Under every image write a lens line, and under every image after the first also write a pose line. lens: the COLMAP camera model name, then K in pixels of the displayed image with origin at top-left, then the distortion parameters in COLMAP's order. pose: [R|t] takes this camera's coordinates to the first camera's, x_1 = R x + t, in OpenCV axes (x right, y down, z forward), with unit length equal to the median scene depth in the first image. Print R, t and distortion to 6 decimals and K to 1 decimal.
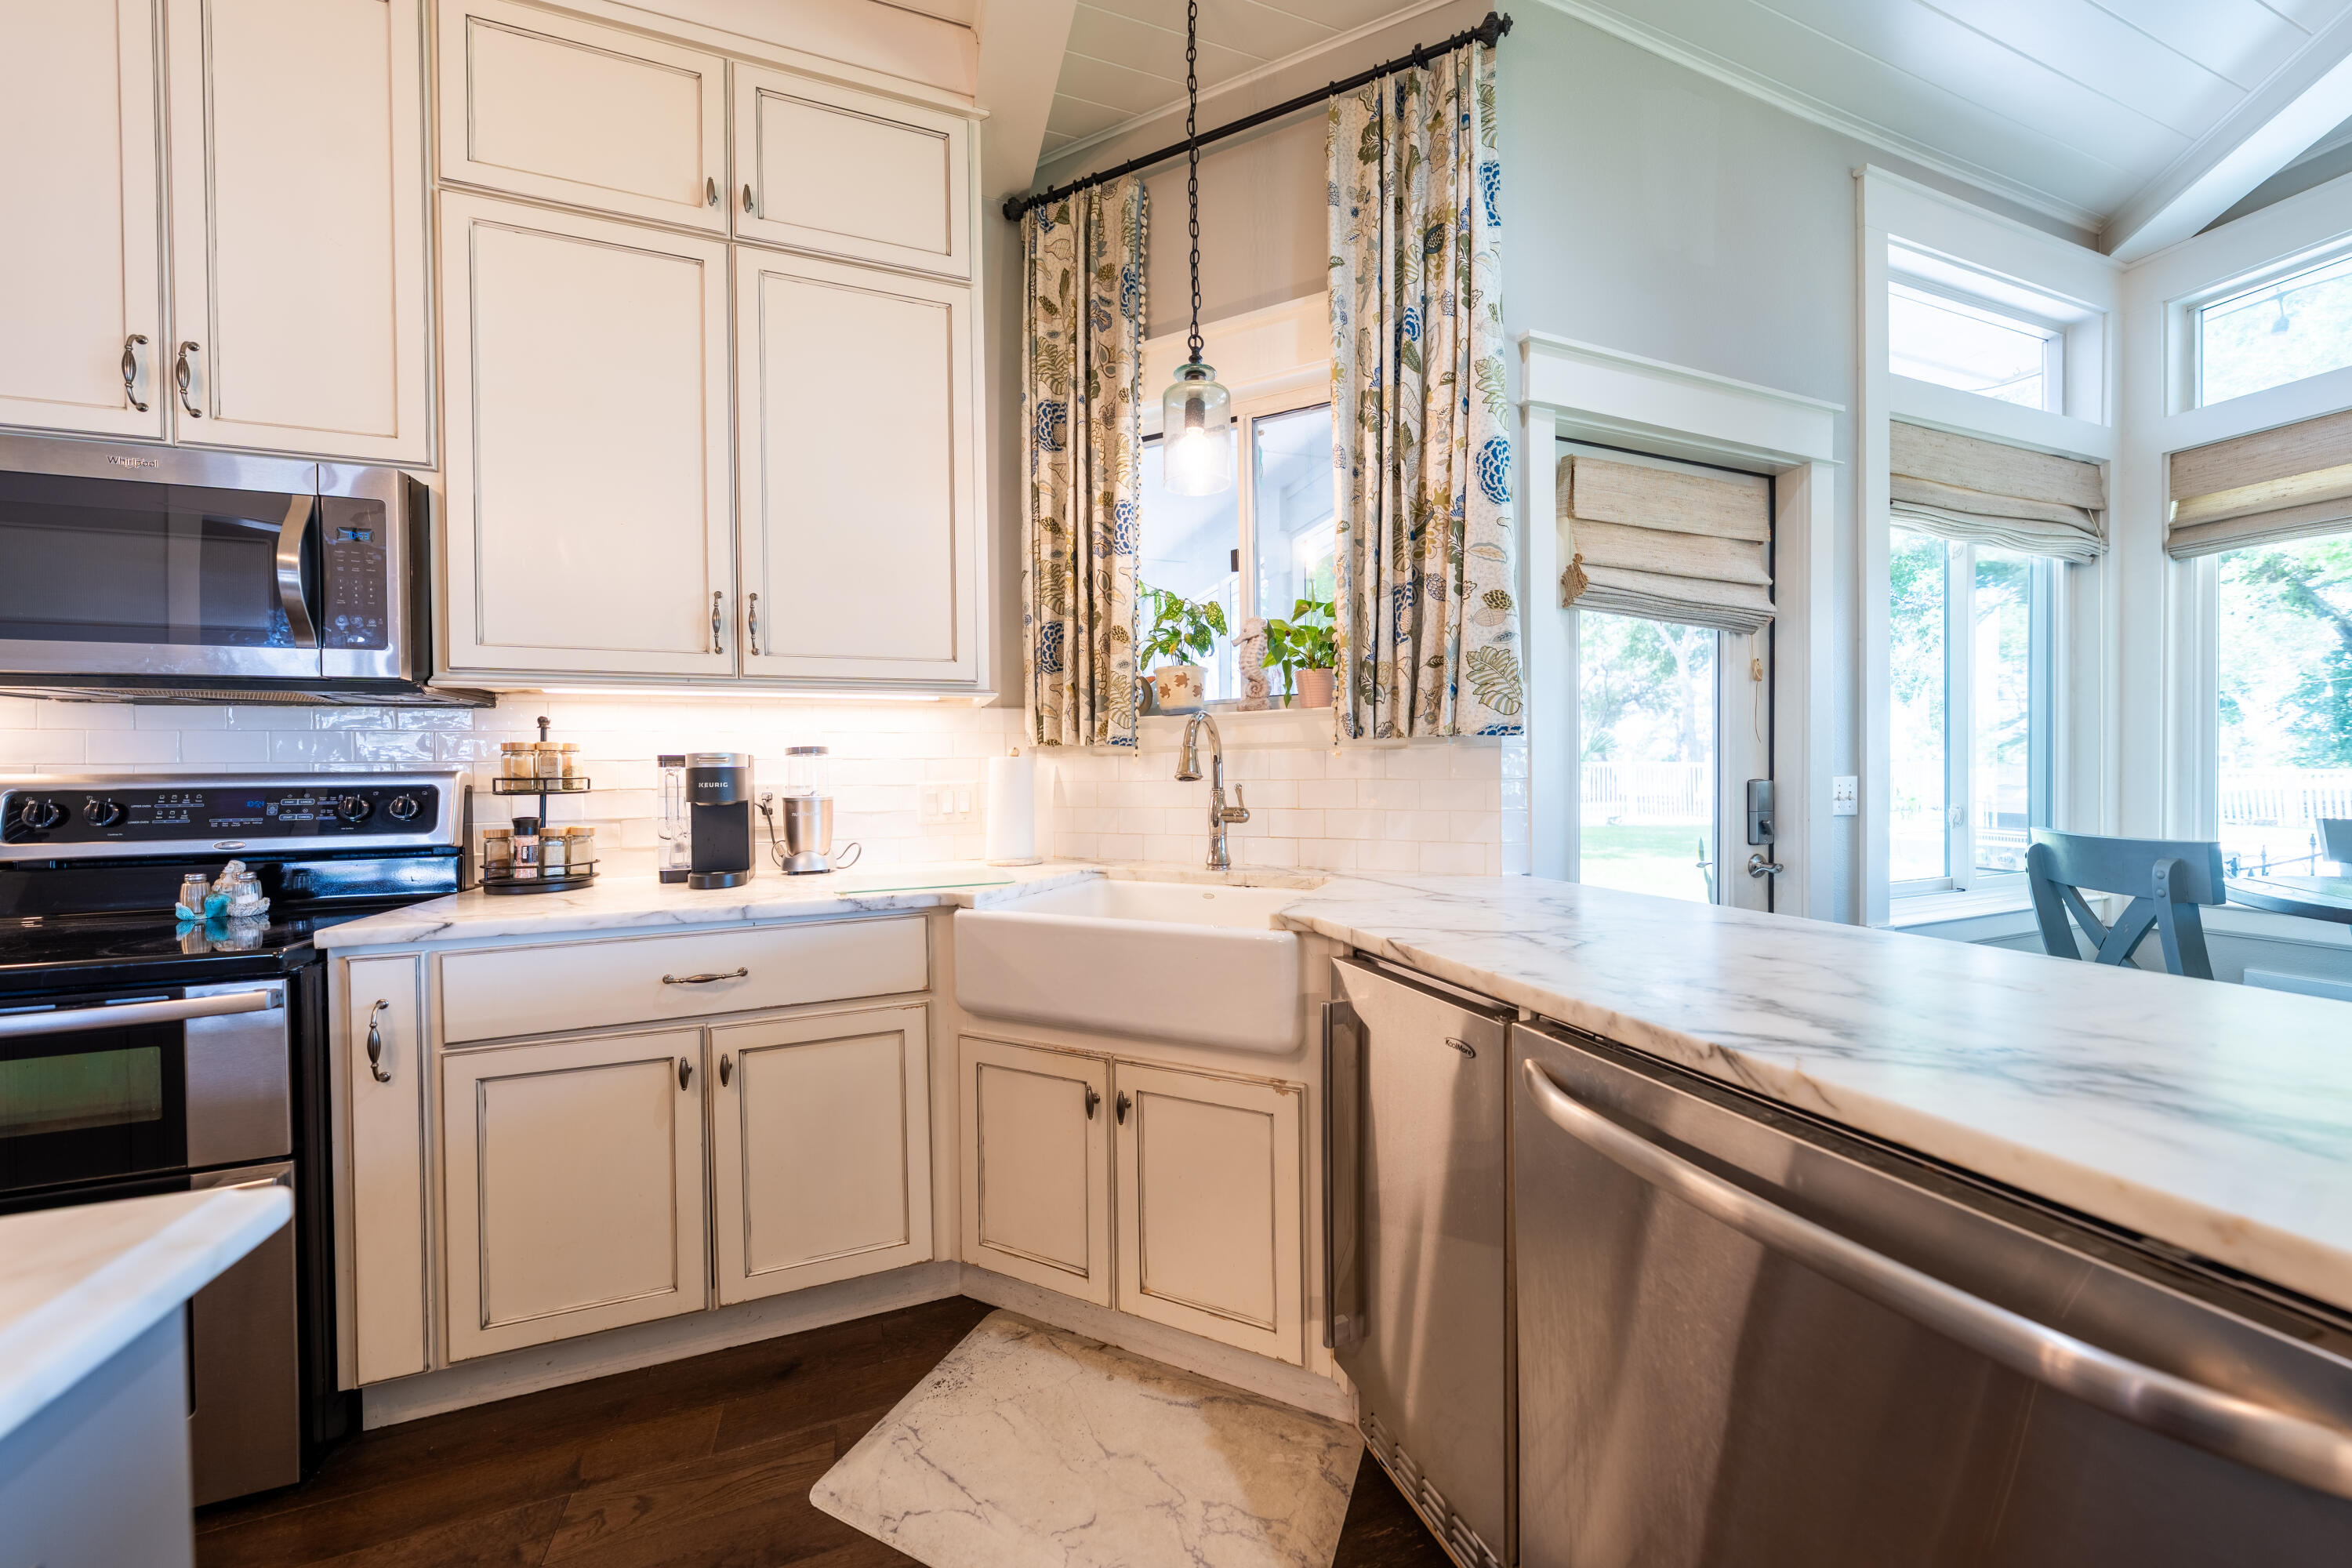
lens RADIAL K [[800.3, 0, 1183.2], [0, 800.3, 777.9], [0, 0, 1]] dist [-0.004117, 0.000460]
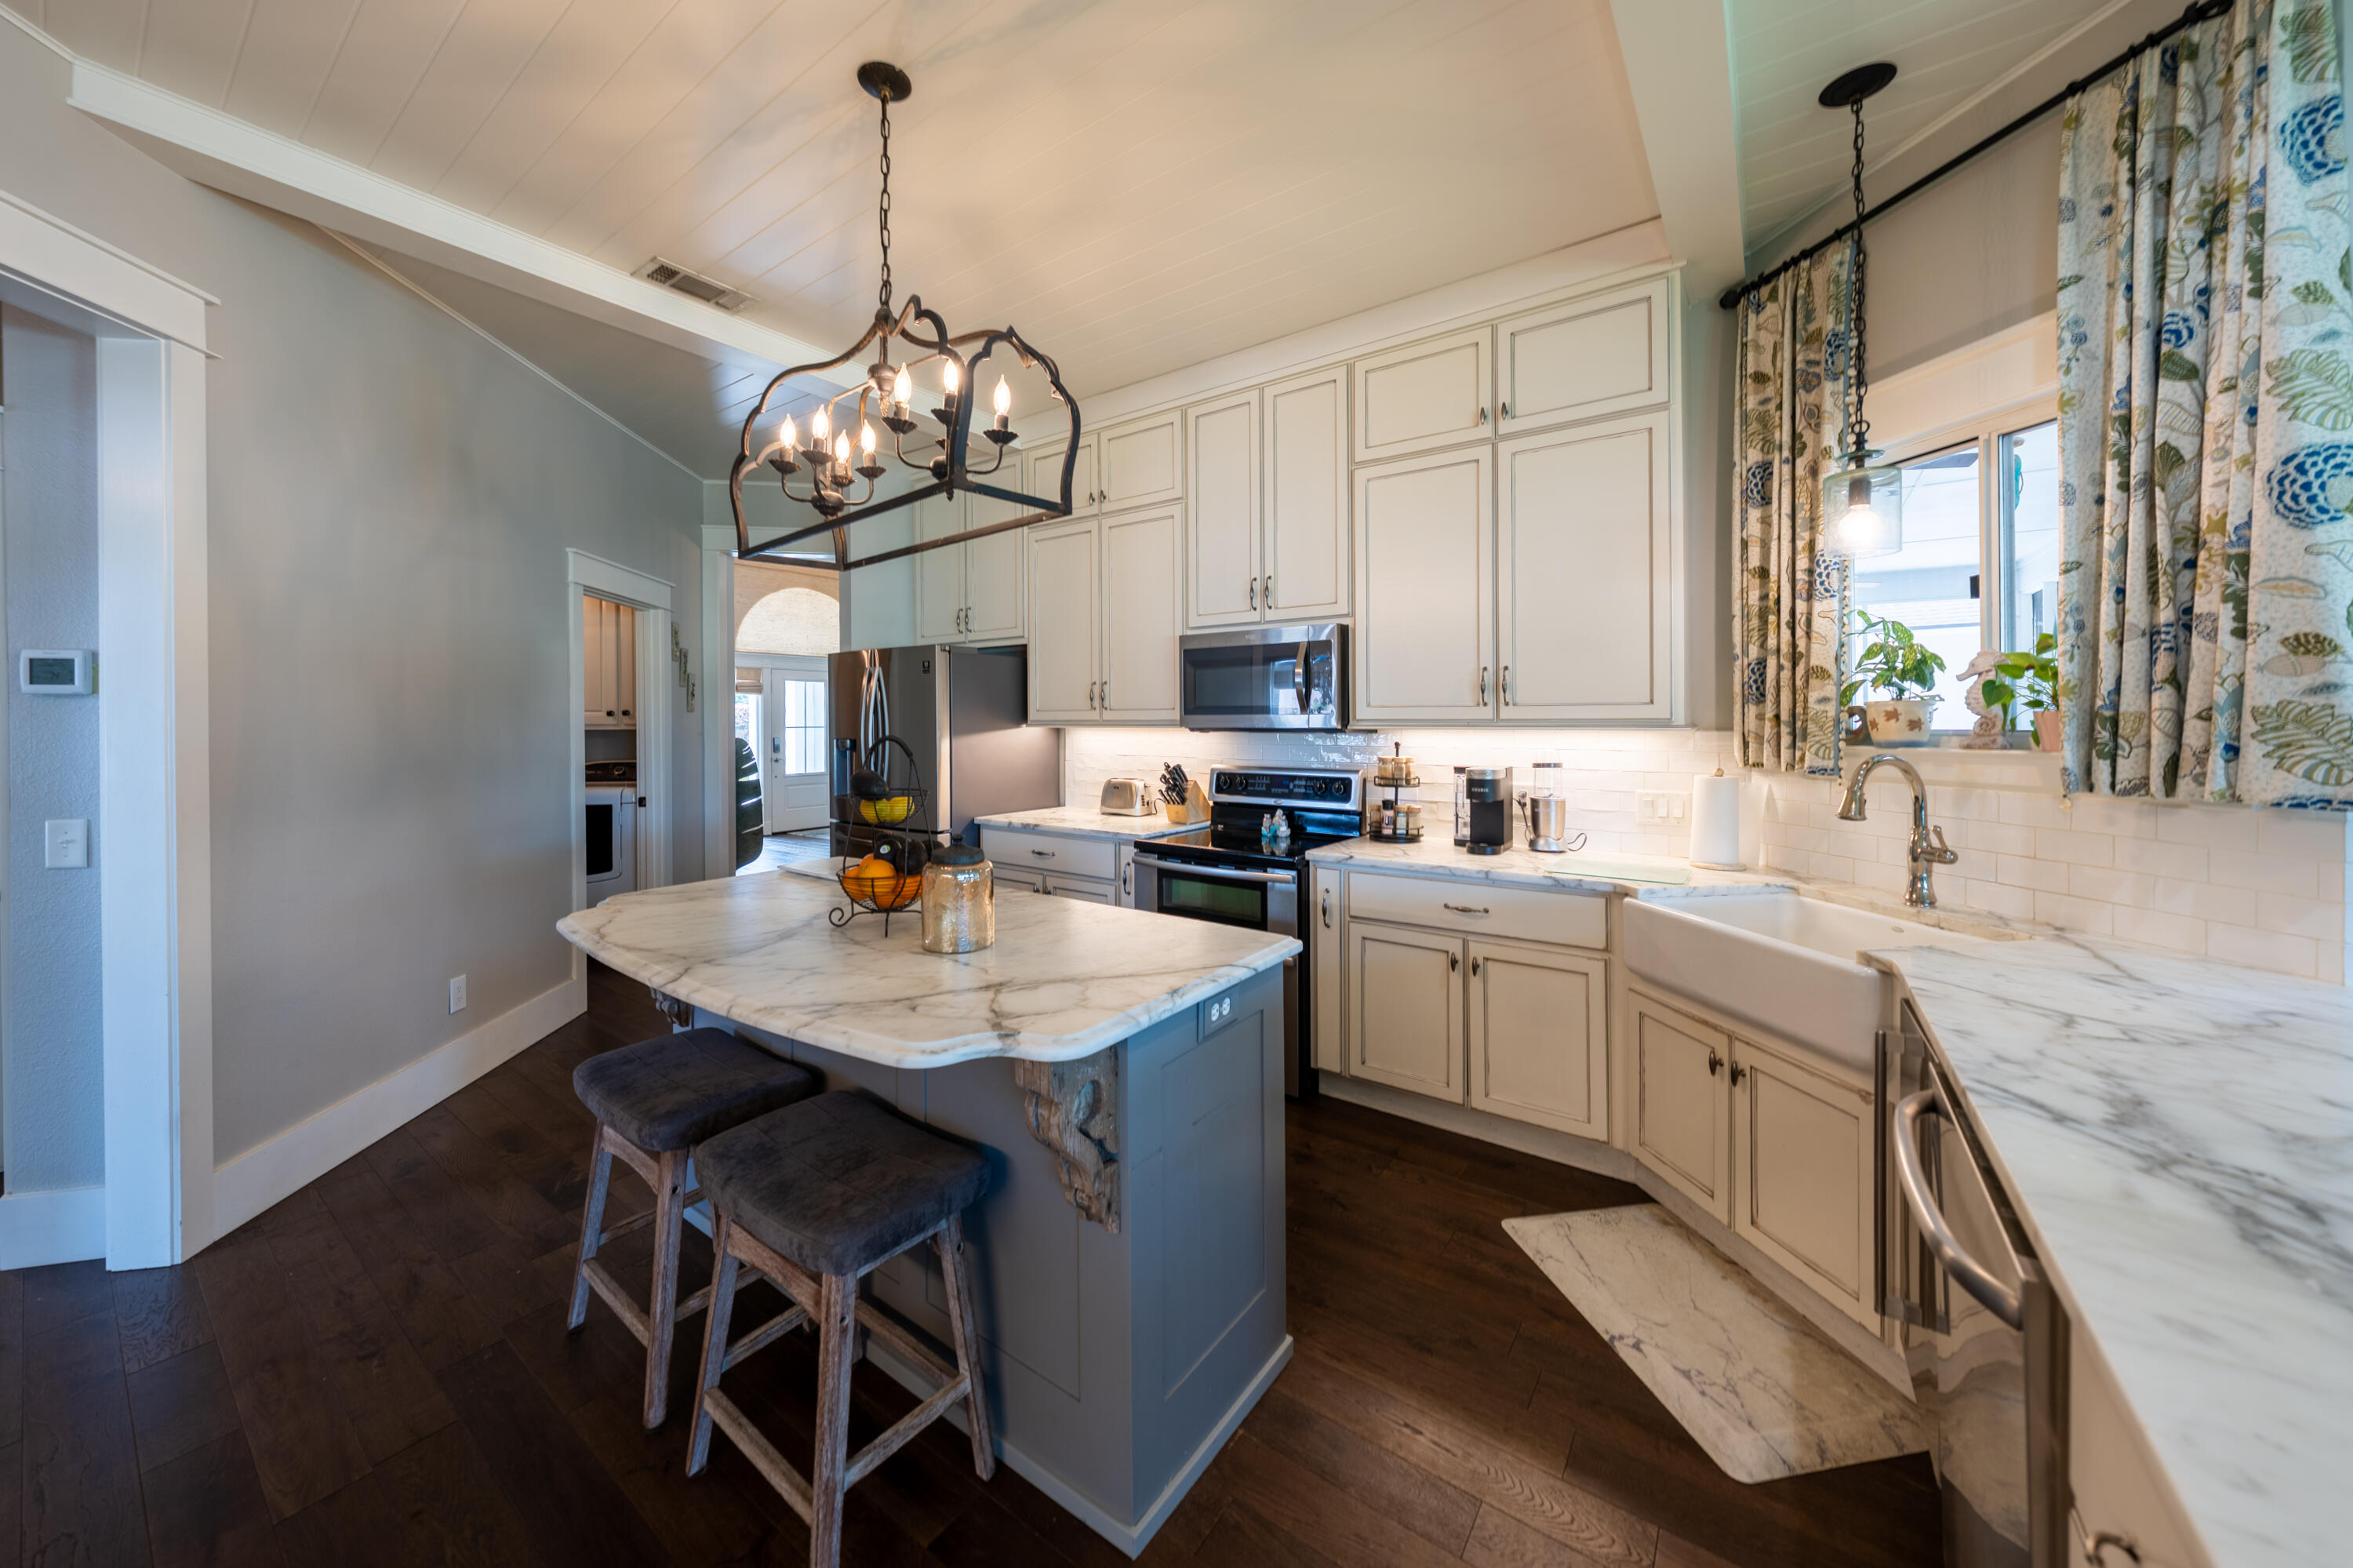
lens RADIAL K [[821.0, 0, 1161.4], [0, 821.0, 725.9], [0, 0, 1]] dist [-0.001395, -0.000235]
pose [[0.542563, 0.014376, -0.839892, 0.436682], [-0.008193, 0.999897, 0.011823, -0.132299], [0.839975, 0.000466, 0.542625, -0.417601]]
